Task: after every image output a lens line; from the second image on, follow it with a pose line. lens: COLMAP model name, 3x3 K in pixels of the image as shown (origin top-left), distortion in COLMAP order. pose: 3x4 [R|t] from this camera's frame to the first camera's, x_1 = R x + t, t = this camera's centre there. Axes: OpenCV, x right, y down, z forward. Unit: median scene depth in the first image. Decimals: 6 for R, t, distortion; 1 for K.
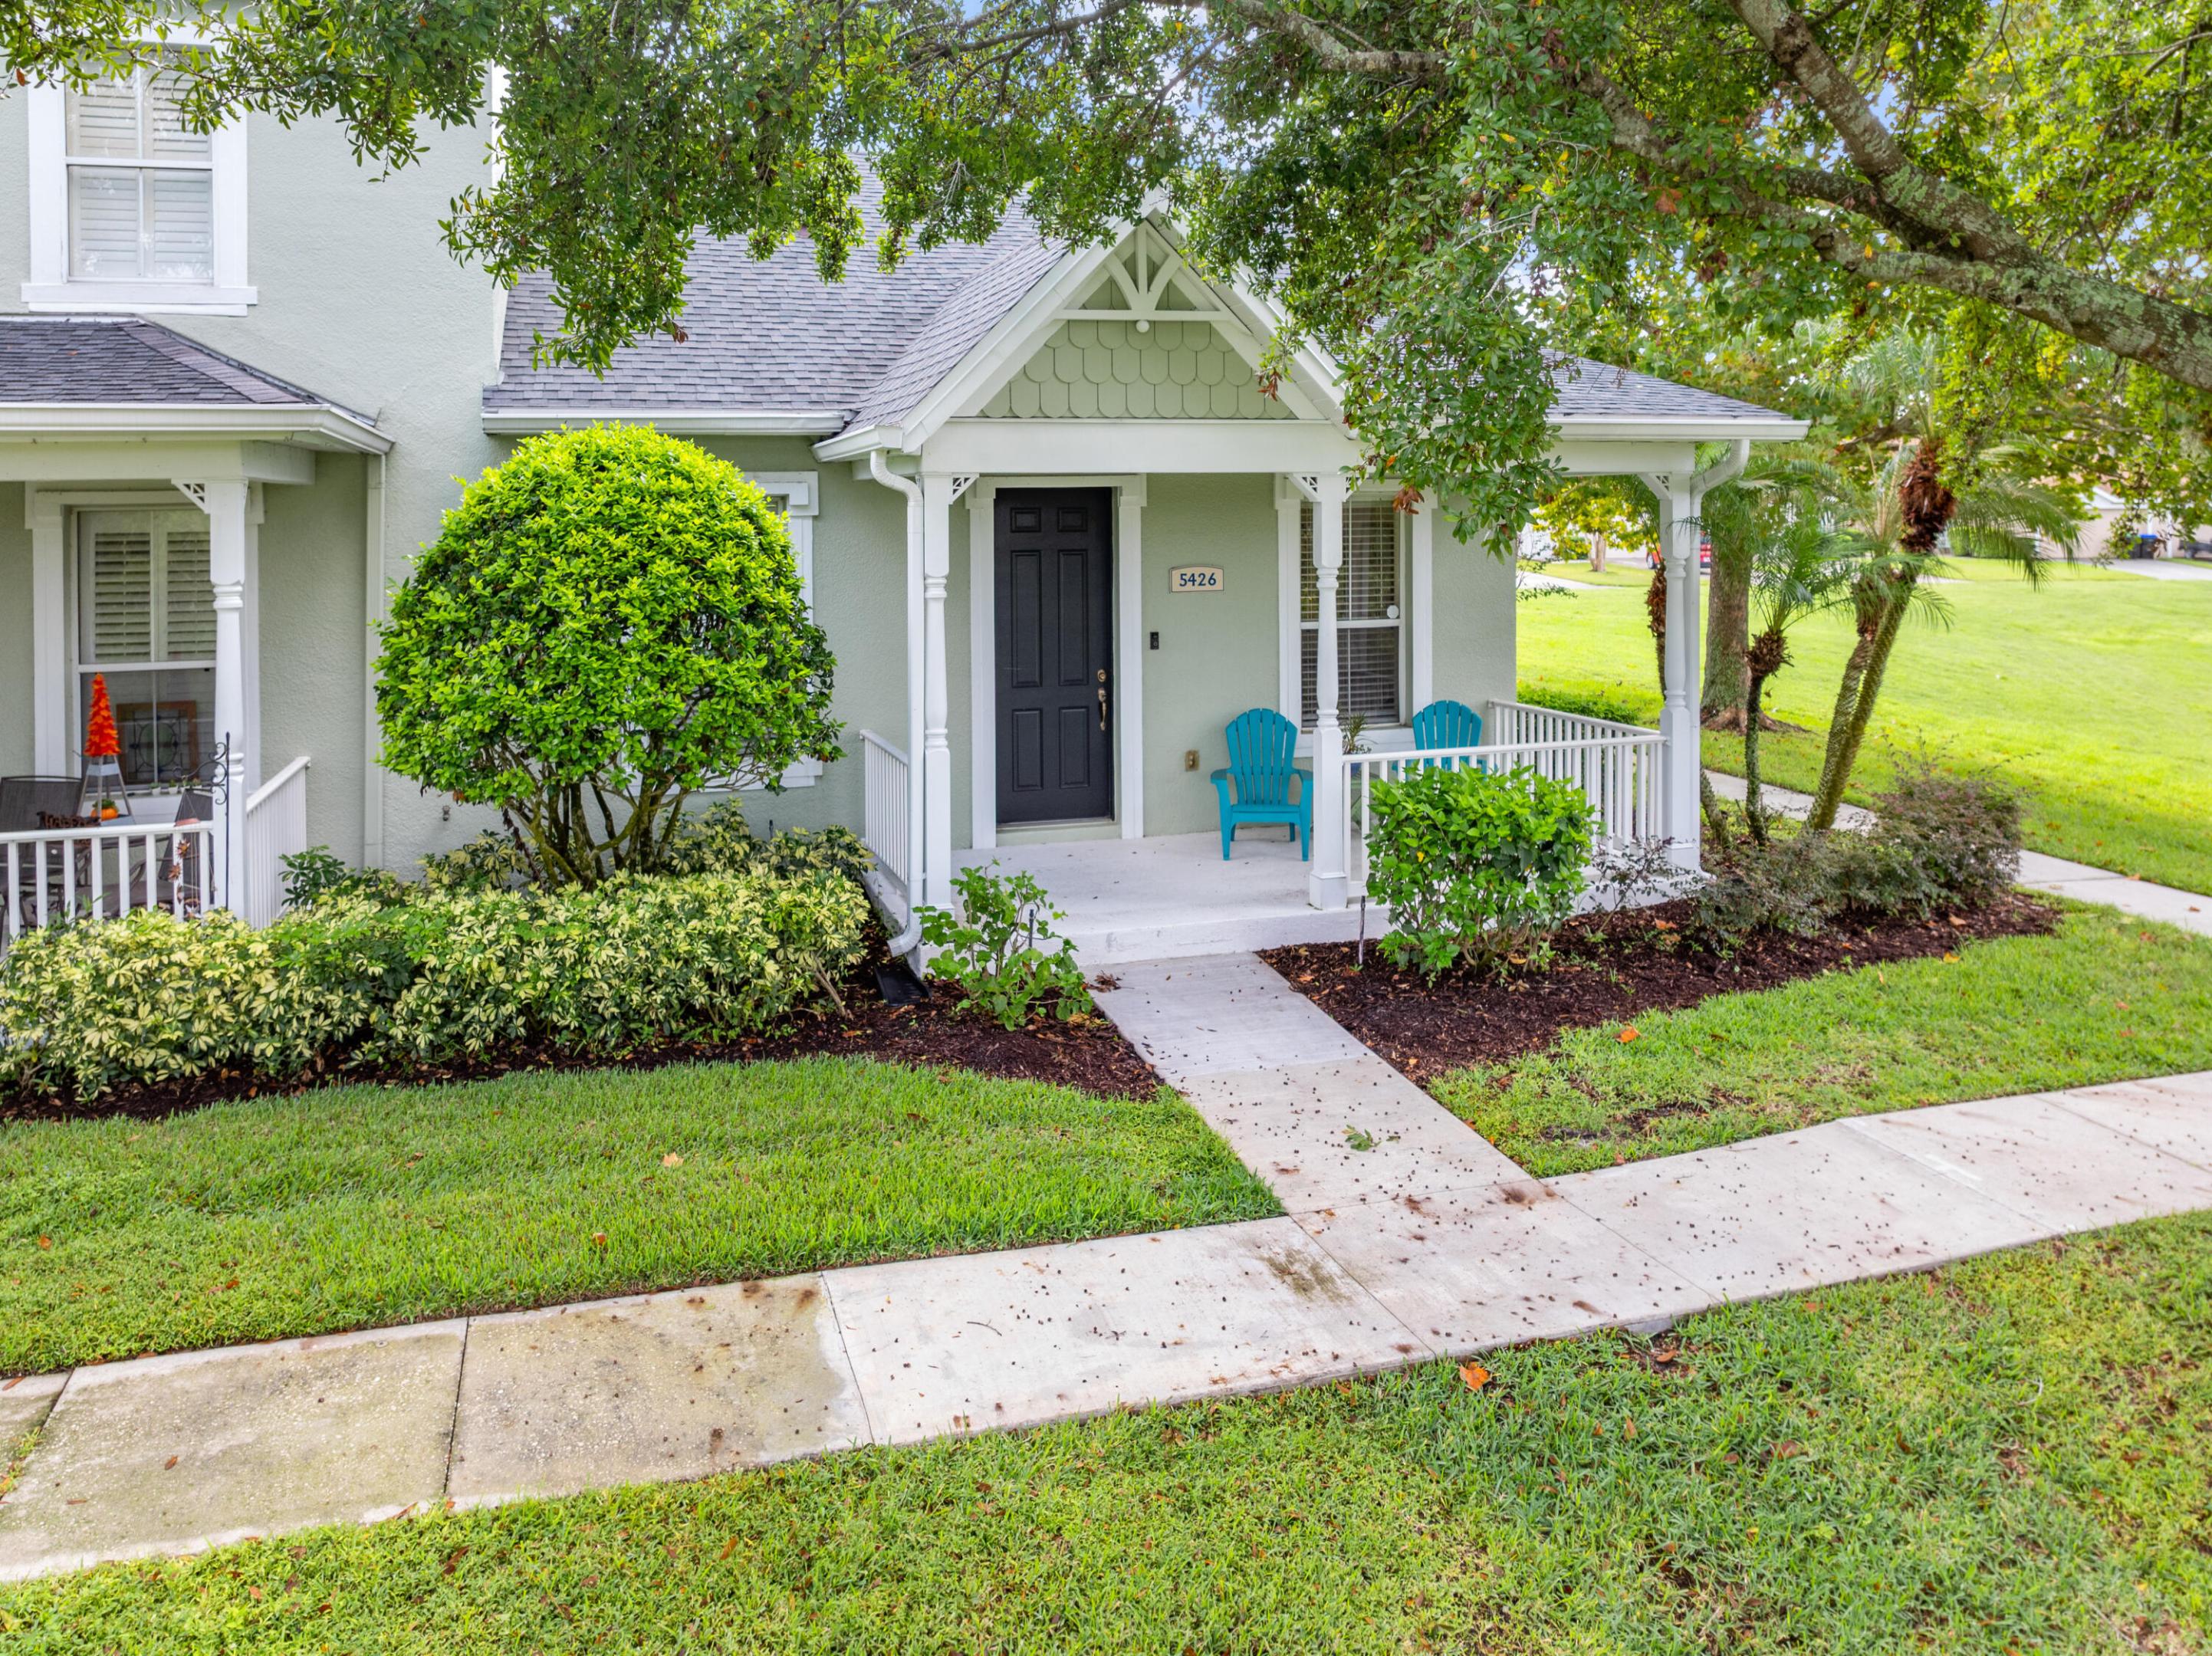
lens RADIAL K [[1551.6, 0, 1131.8], [0, 1551.6, 740.2], [0, 0, 1]] dist [-0.040618, -0.002070]
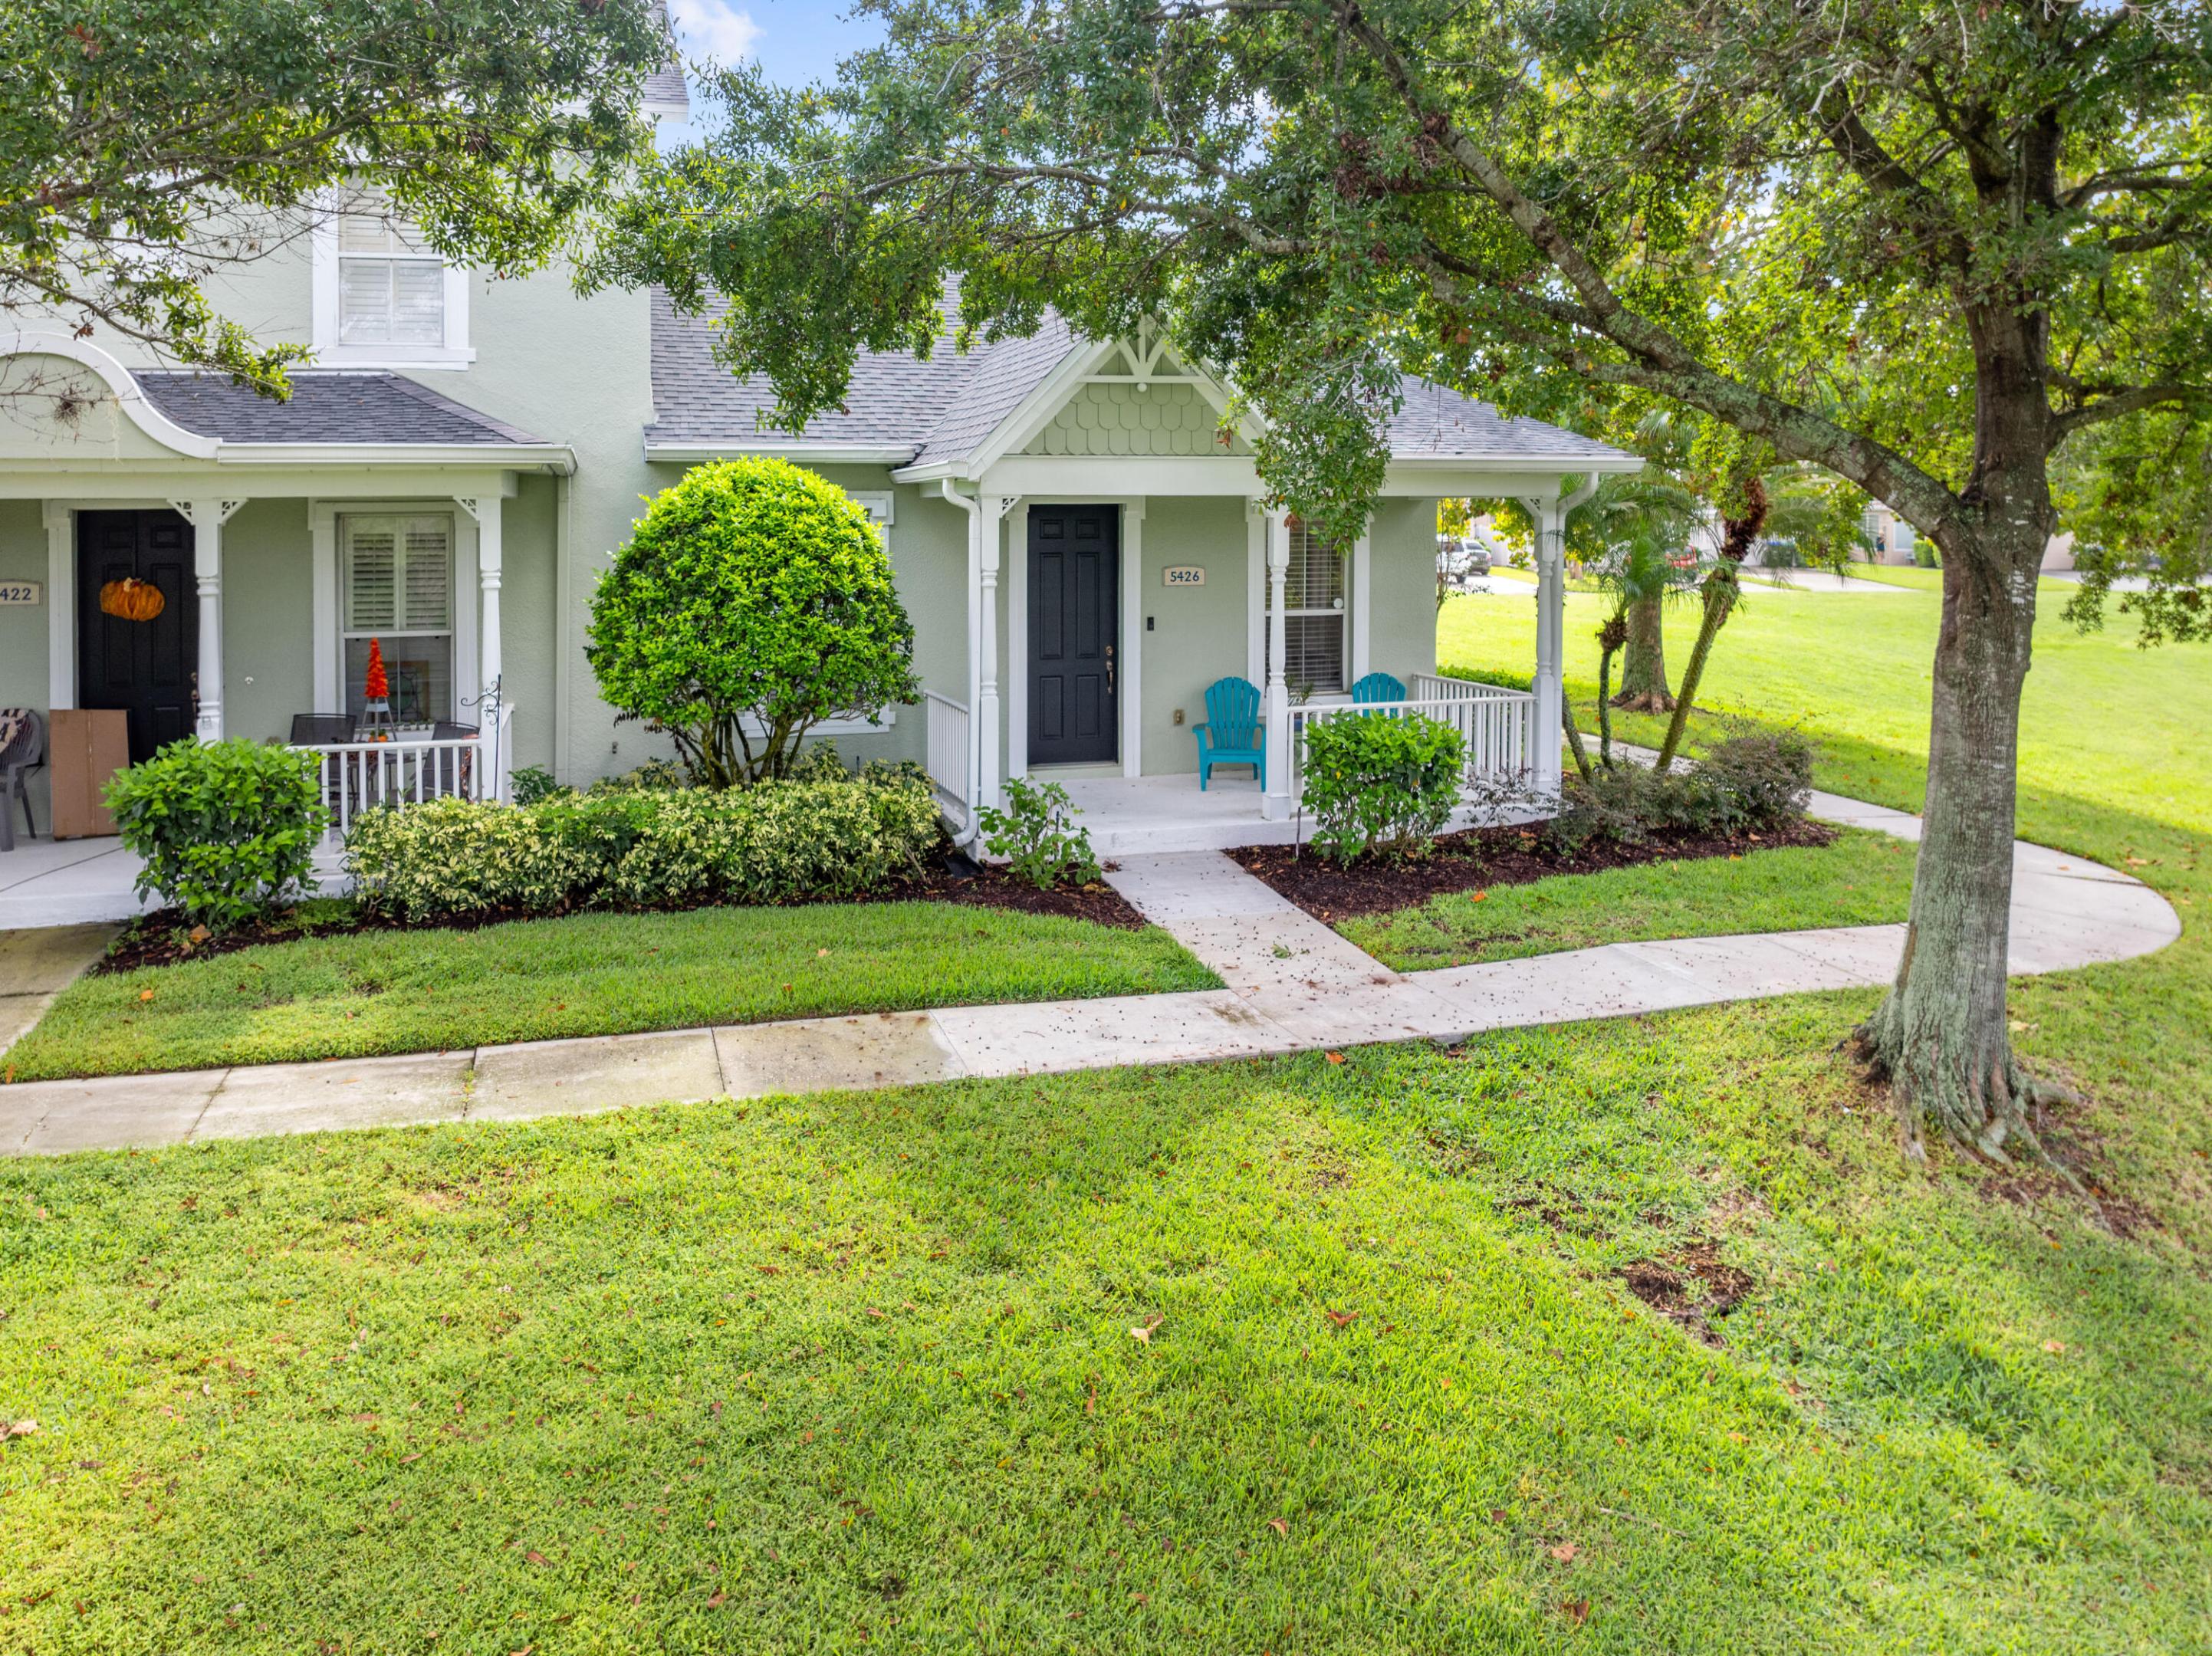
lens RADIAL K [[1552.8, 0, 1111.5], [0, 1552.8, 786.8], [0, 0, 1]] dist [-0.031494, -0.001130]
pose [[0.999824, 0.009105, -0.016412, 0.006689], [-0.008691, 0.999647, 0.025111, 0.056747], [0.016635, -0.024964, 0.999550, -0.424202]]
